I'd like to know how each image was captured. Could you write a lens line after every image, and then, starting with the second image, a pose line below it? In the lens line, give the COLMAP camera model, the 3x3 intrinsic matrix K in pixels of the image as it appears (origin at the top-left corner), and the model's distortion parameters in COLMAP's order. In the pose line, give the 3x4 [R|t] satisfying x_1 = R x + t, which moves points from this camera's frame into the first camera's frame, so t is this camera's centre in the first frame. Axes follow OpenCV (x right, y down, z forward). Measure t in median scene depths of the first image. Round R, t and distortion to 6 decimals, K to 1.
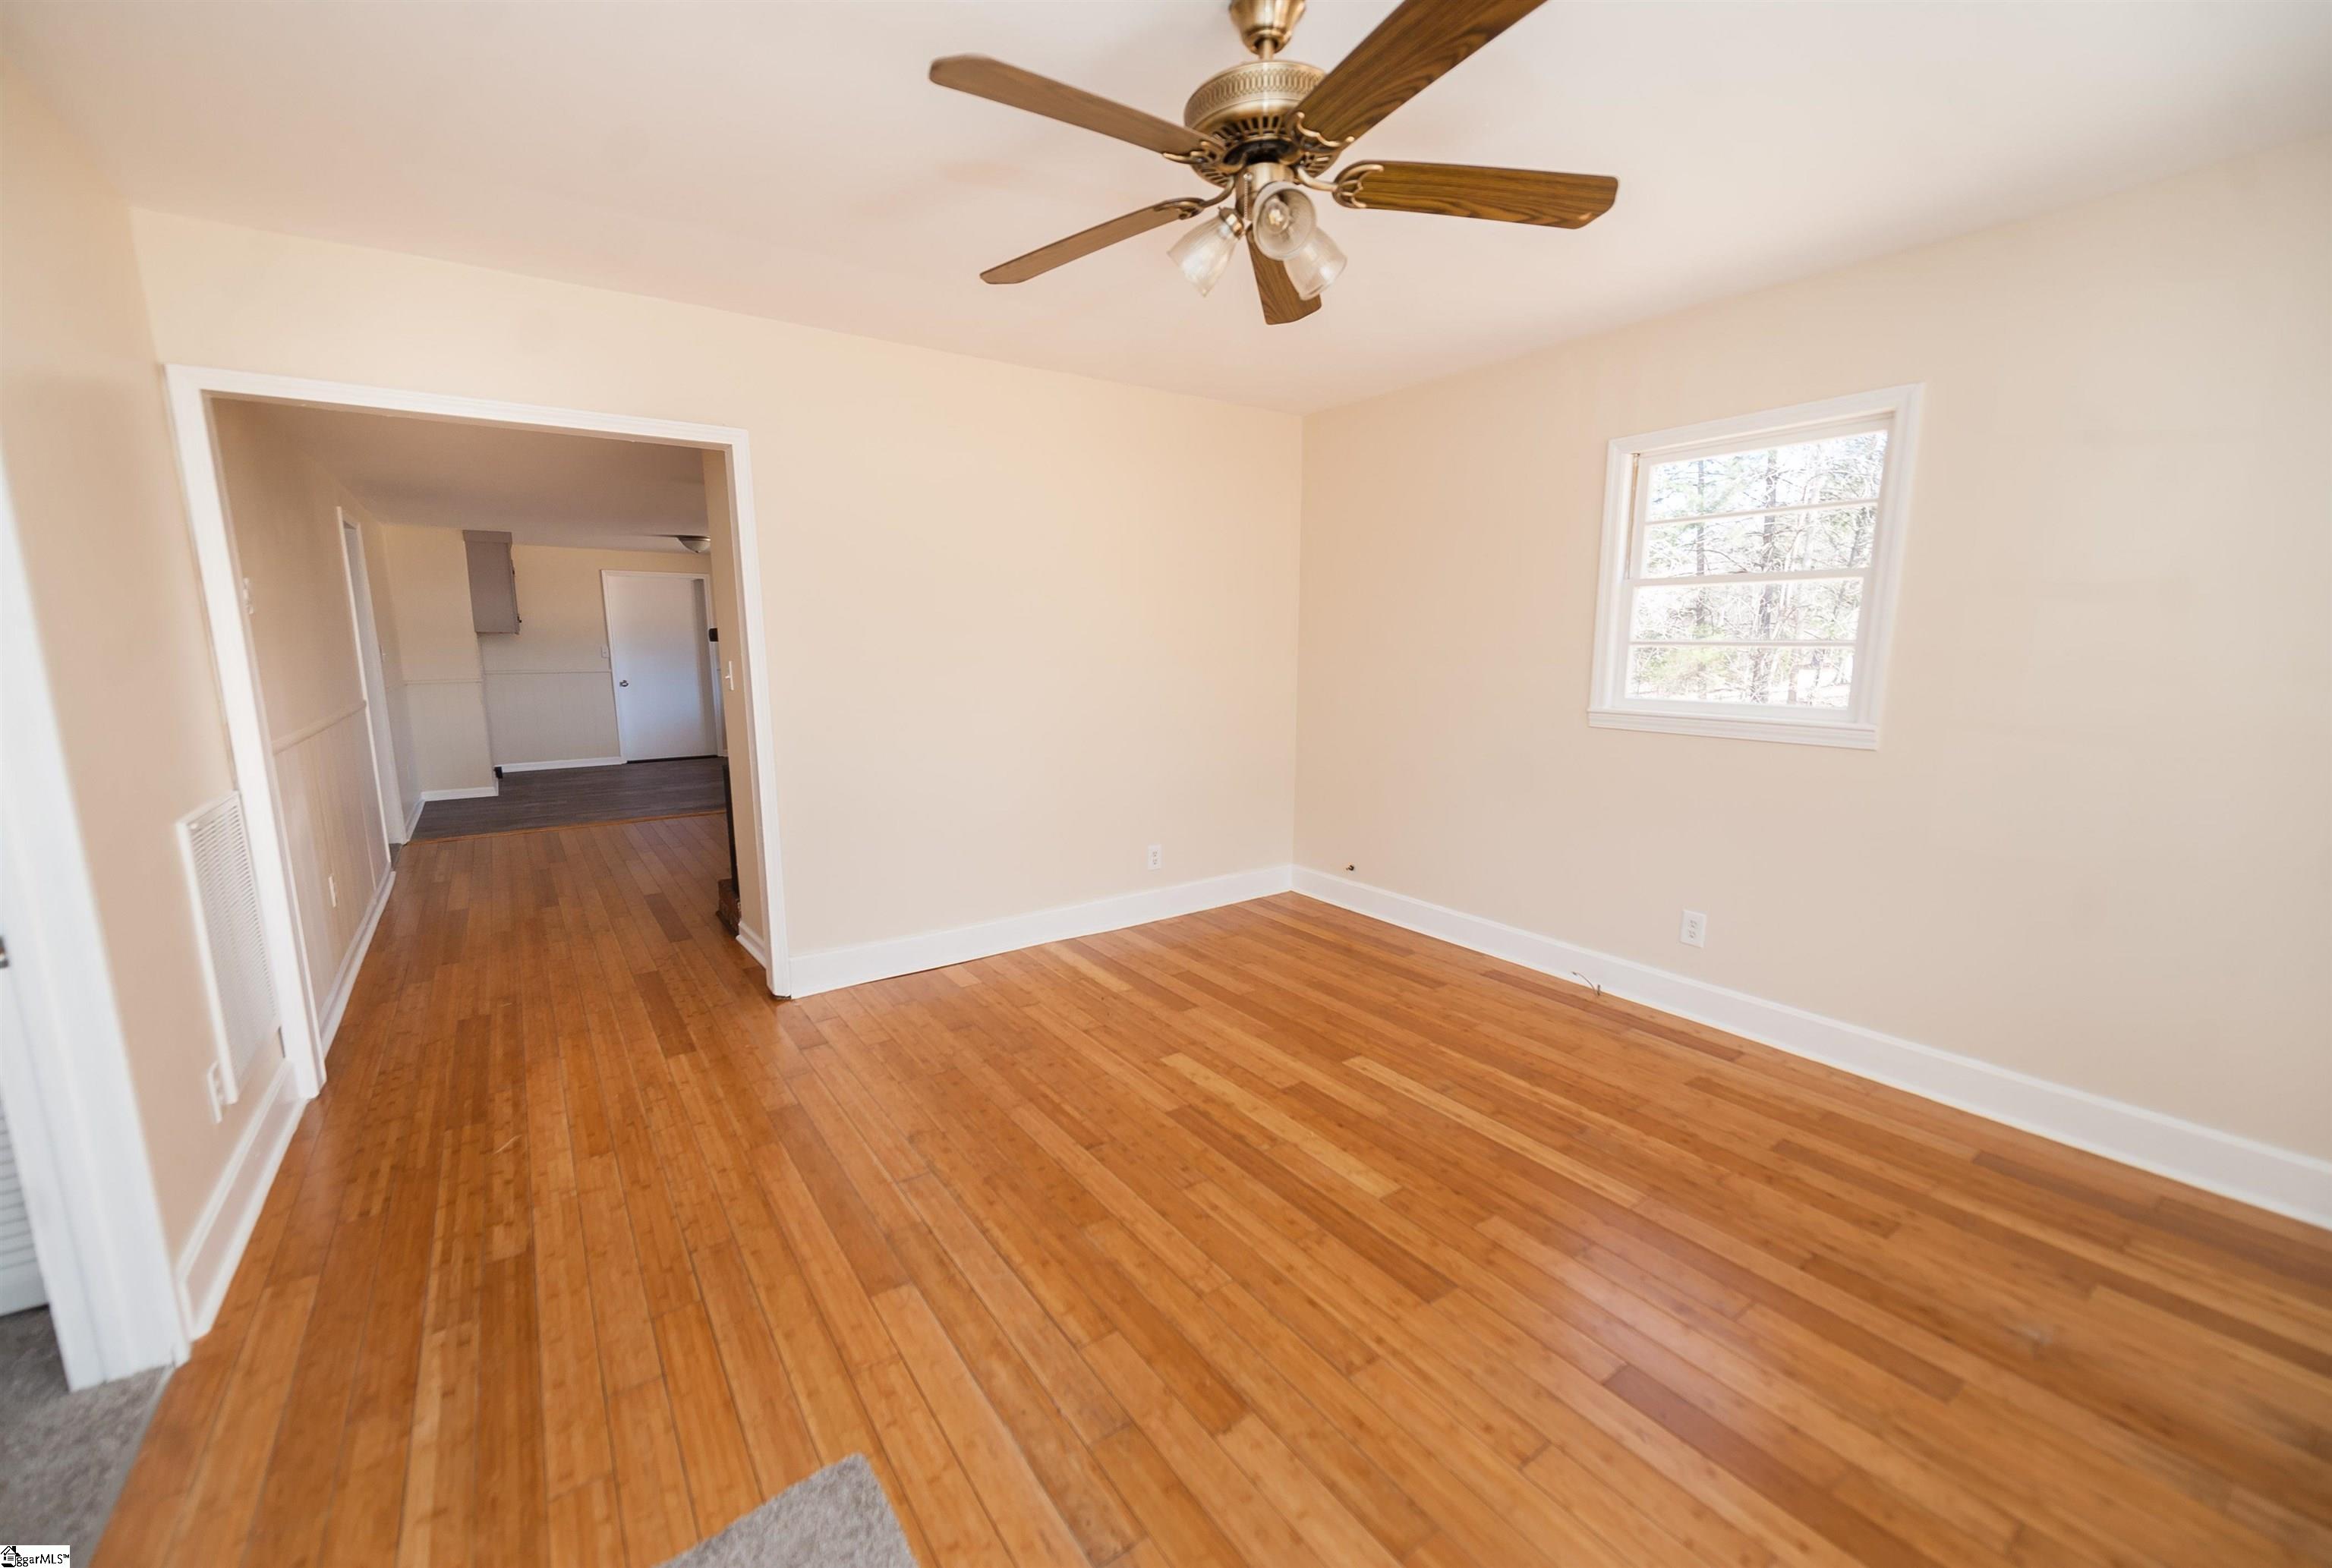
lens RADIAL K [[932.0, 0, 1142.8], [0, 932.0, 804.2], [0, 0, 1]] dist [0.008458, -0.002902]
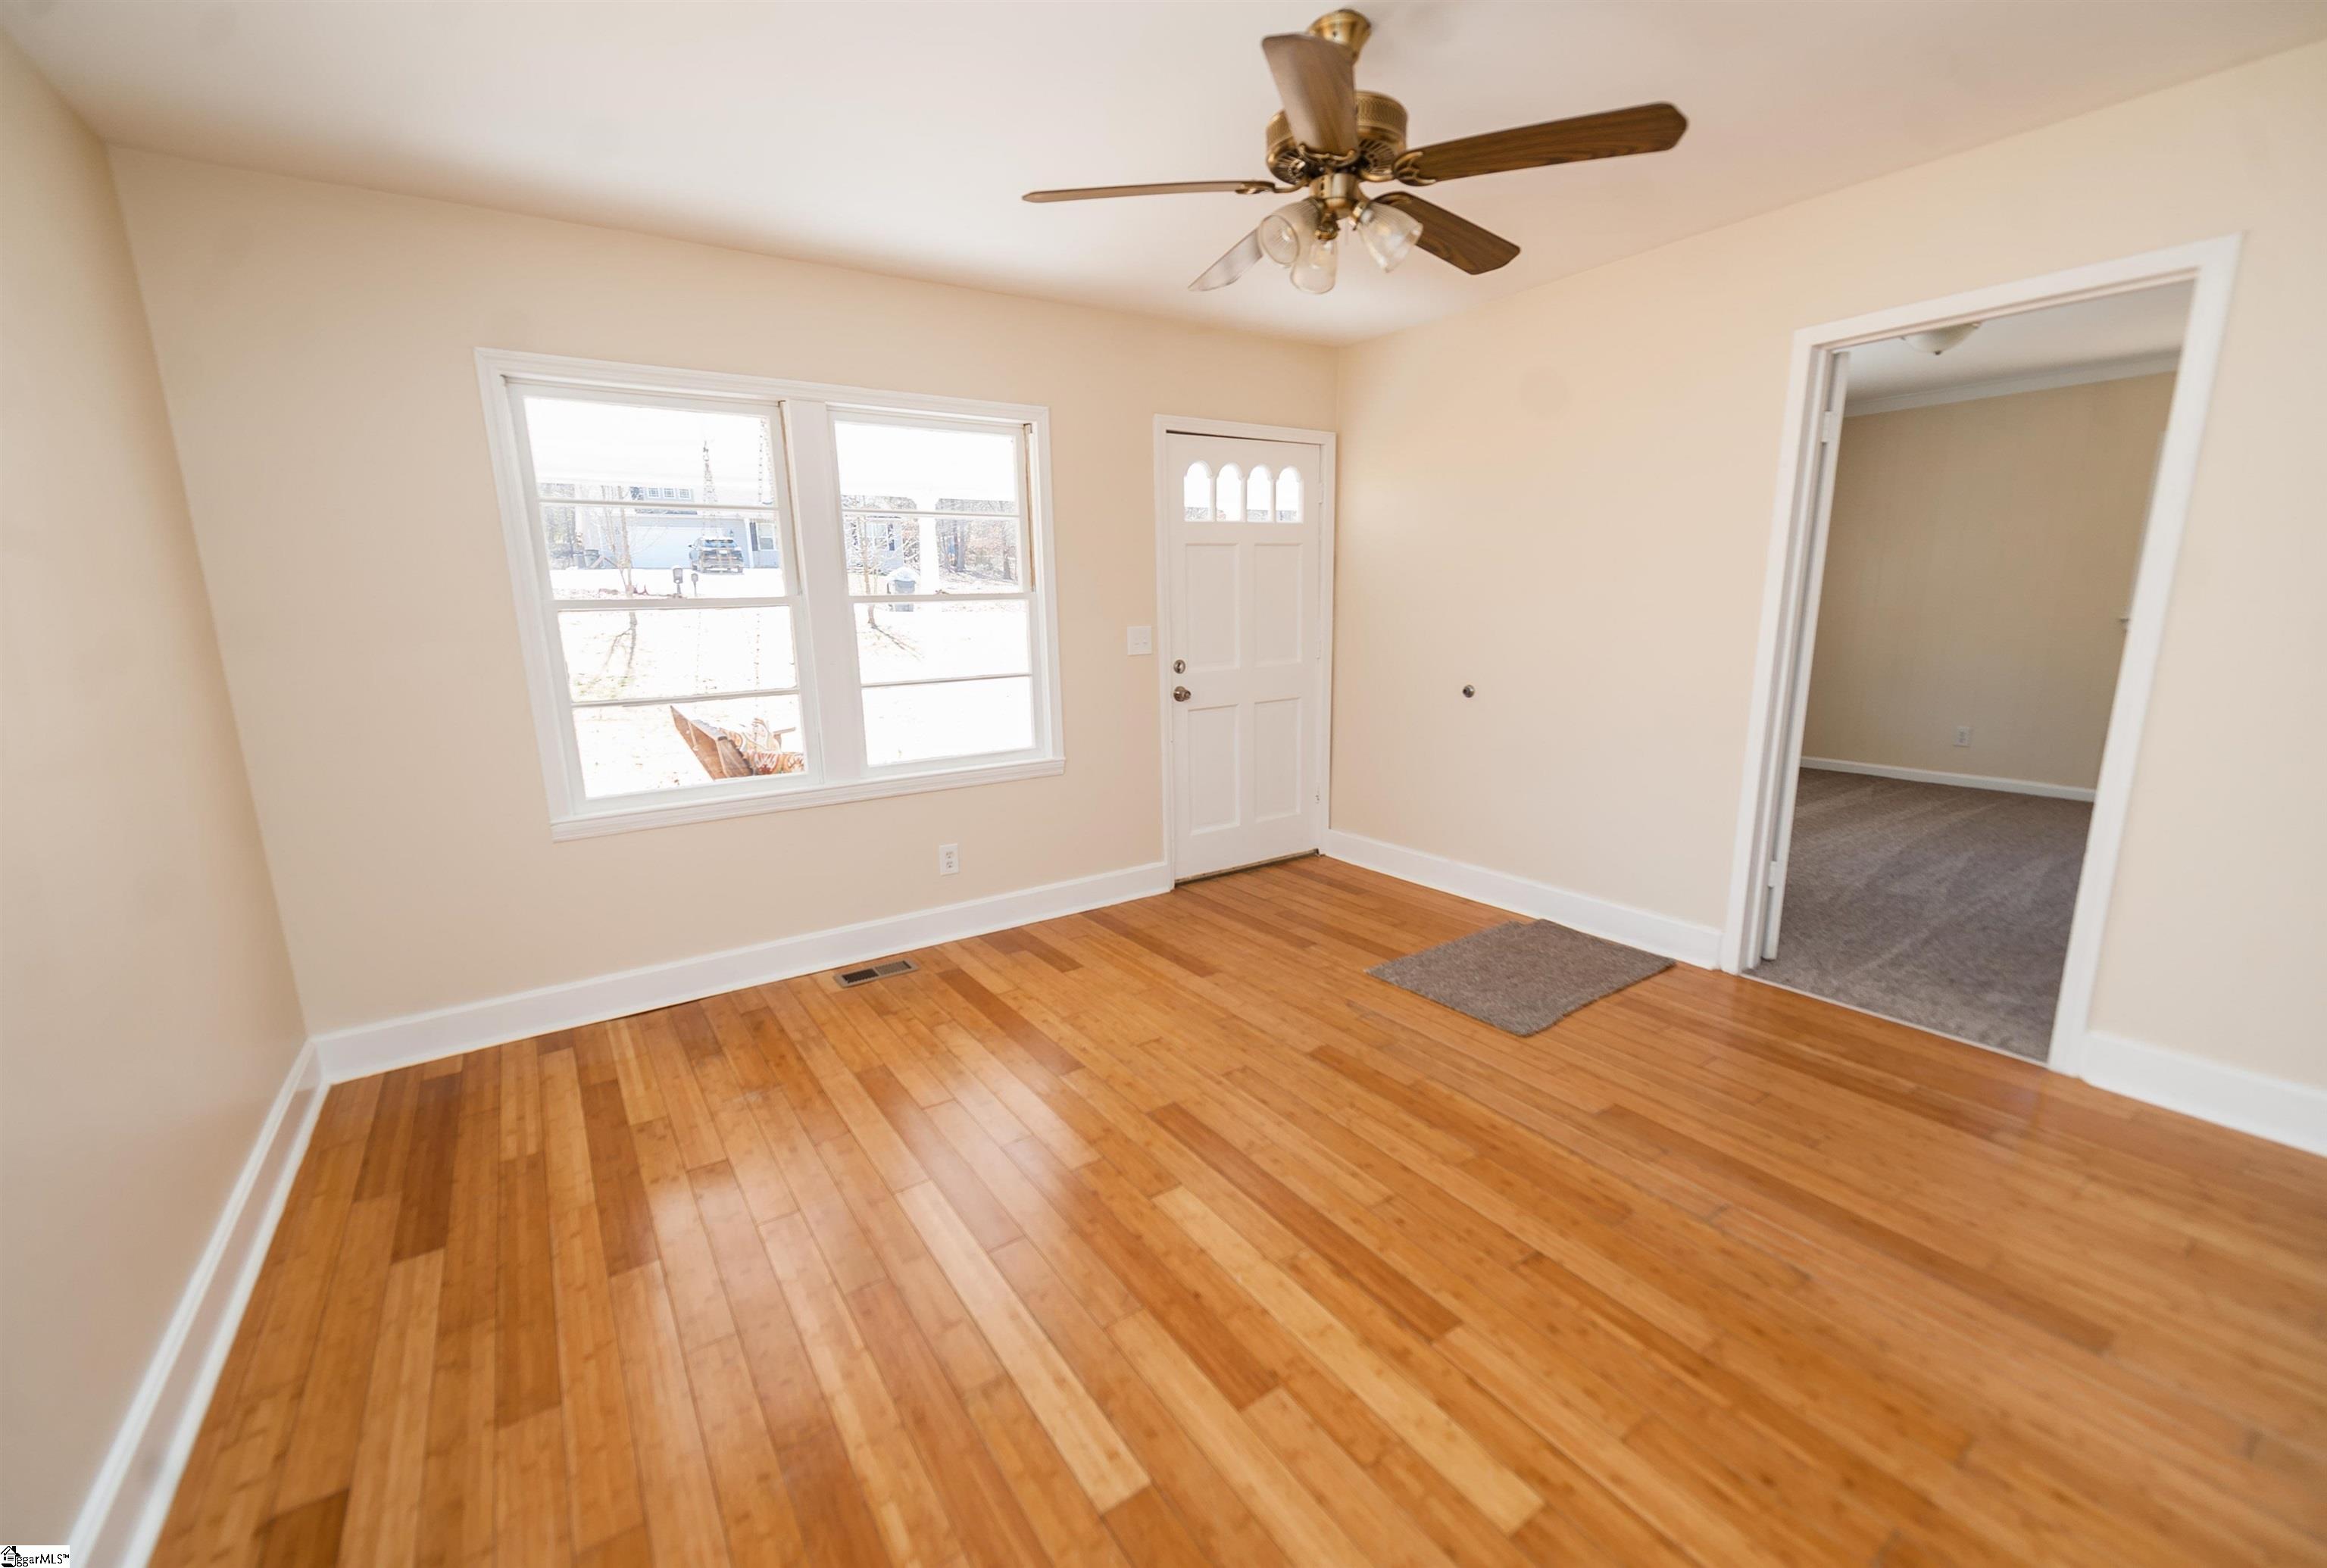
lens RADIAL K [[930.1, 0, 1150.9], [0, 930.1, 792.8], [0, 0, 1]] dist [0.008458, -0.002902]
pose [[-0.999641, 0.020759, 0.016950, 0.243897], [0.025662, 0.923768, 0.382092, -0.285144], [-0.007726, 0.382389, -0.923969, 1.611305]]
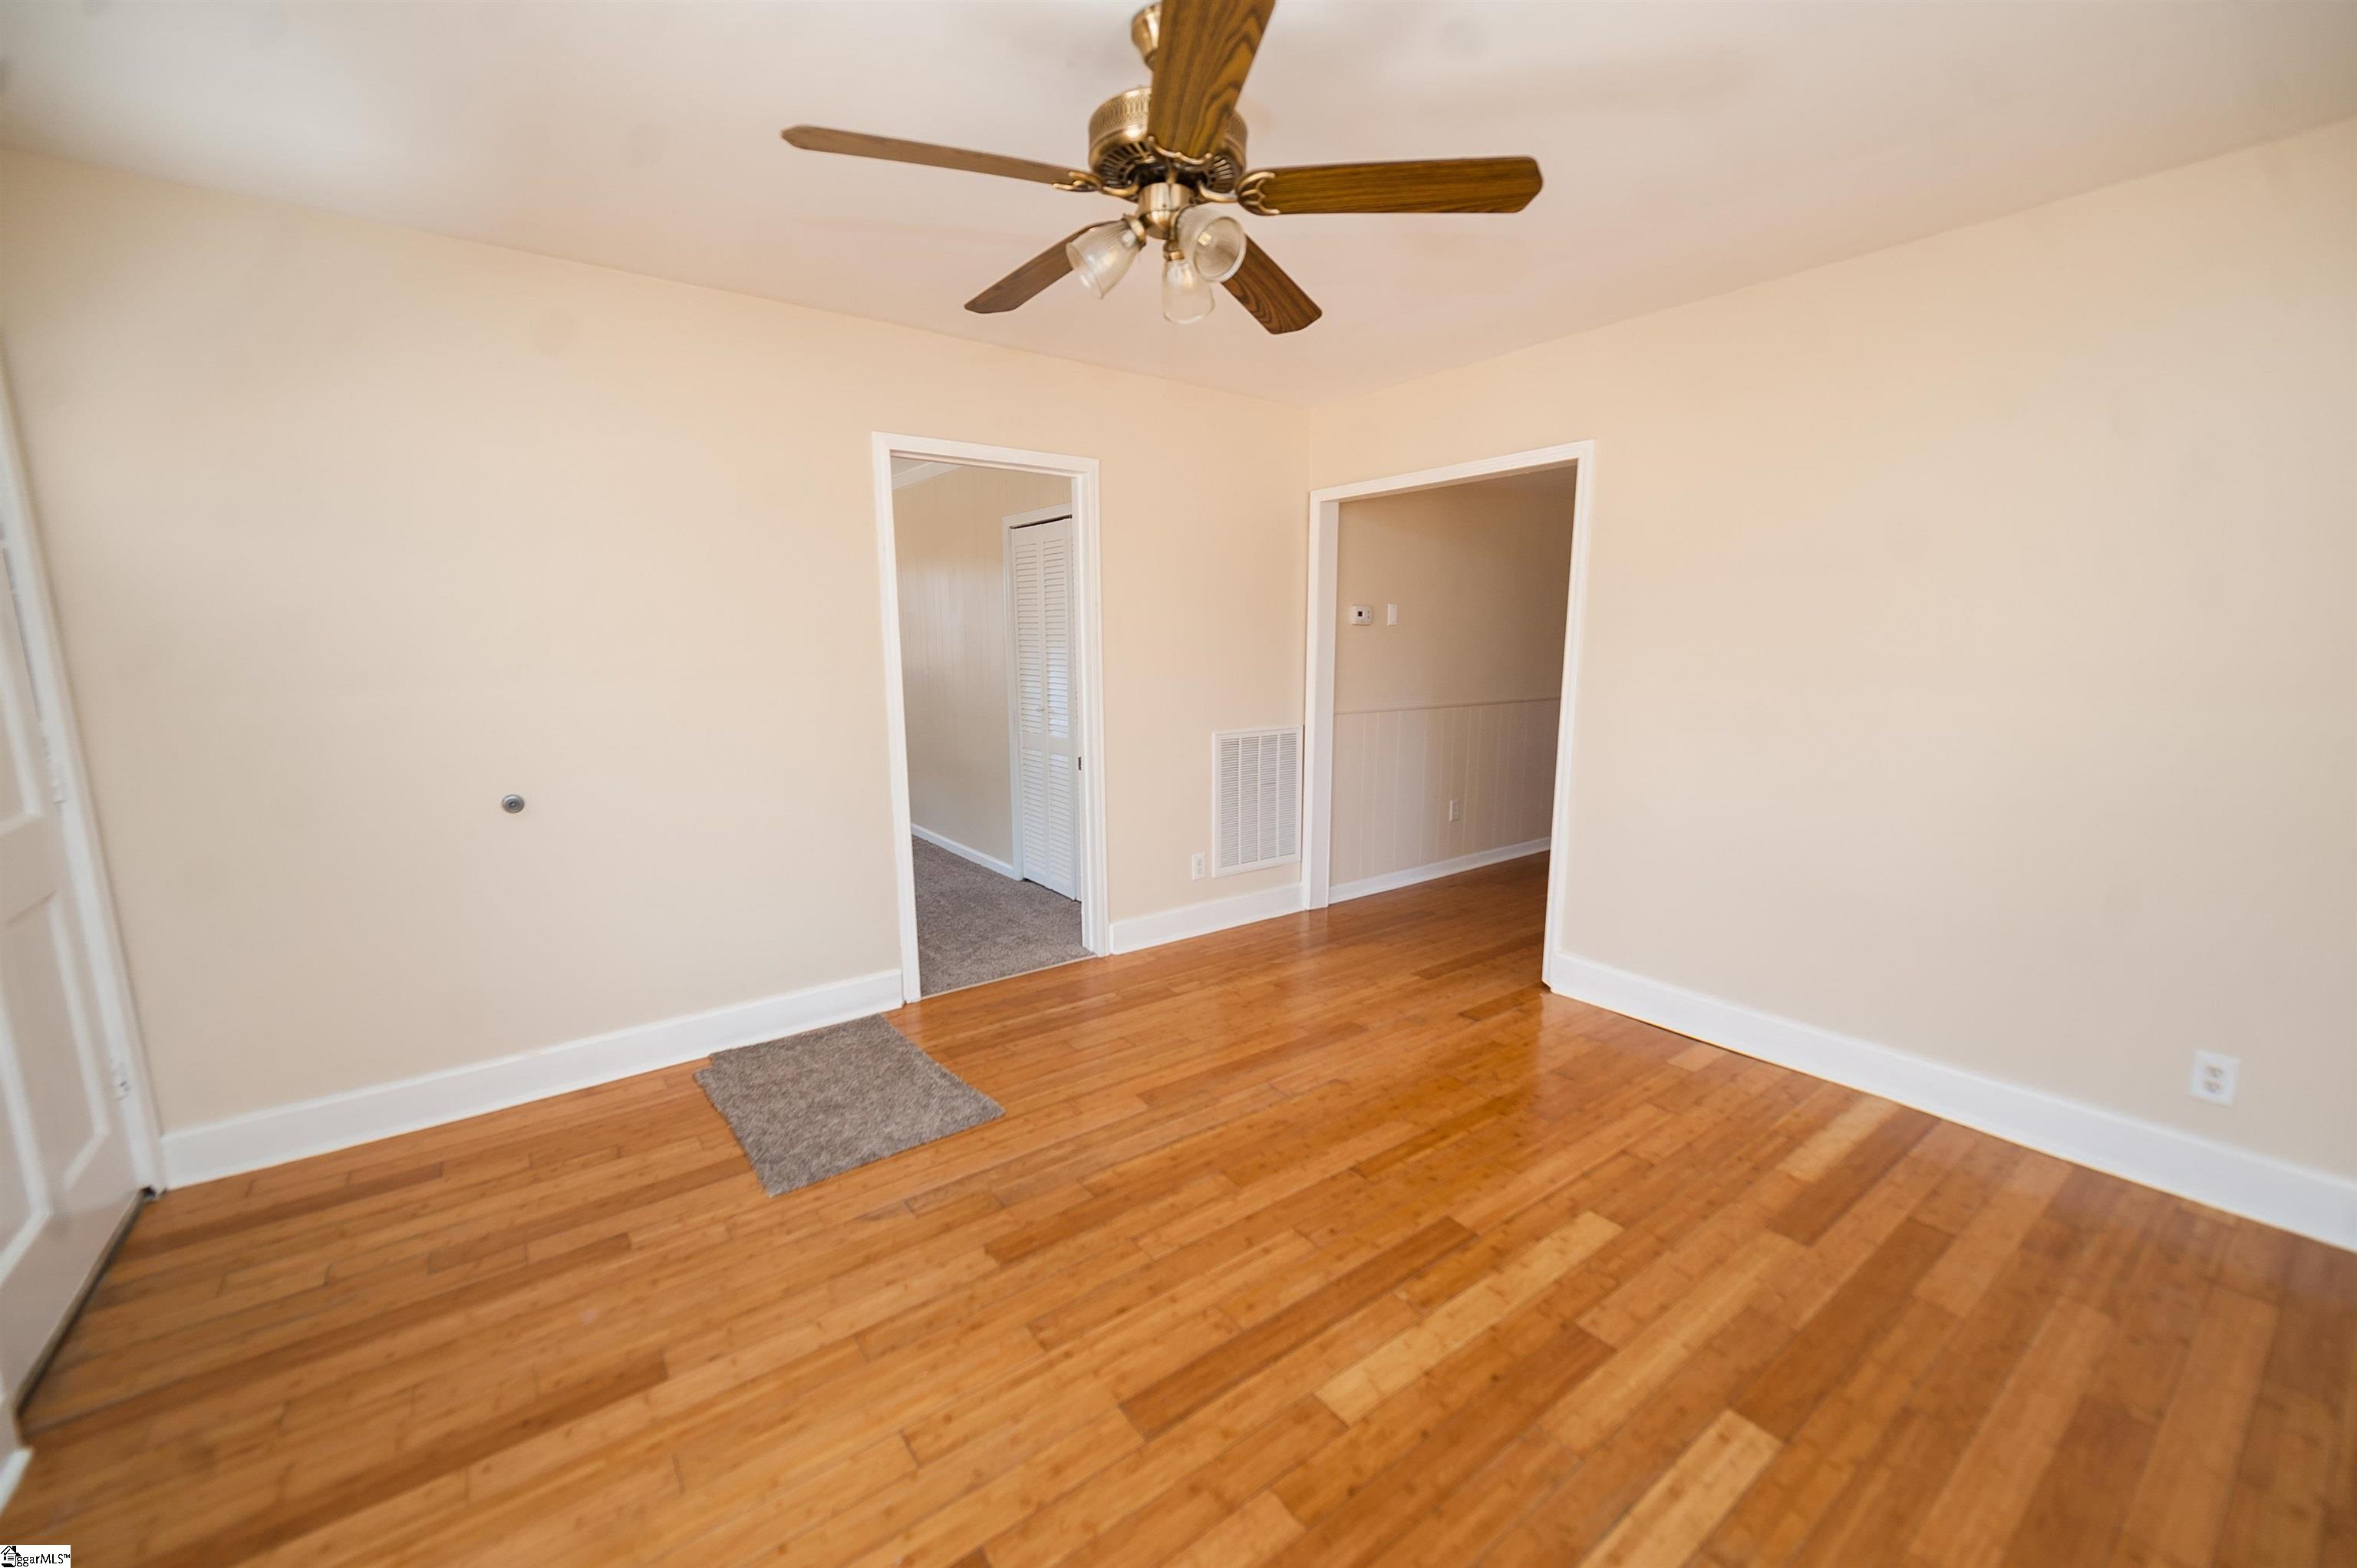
lens RADIAL K [[931.0, 0, 1169.2], [0, 931.0, 791.9], [0, 0, 1]] dist [0.003958, -0.001041]
pose [[0.031070, 0.166262, -0.985592, 0.851012], [-0.174481, 0.971830, 0.158440, -0.136475], [0.984170, 0.167044, 0.059205, 0.712957]]
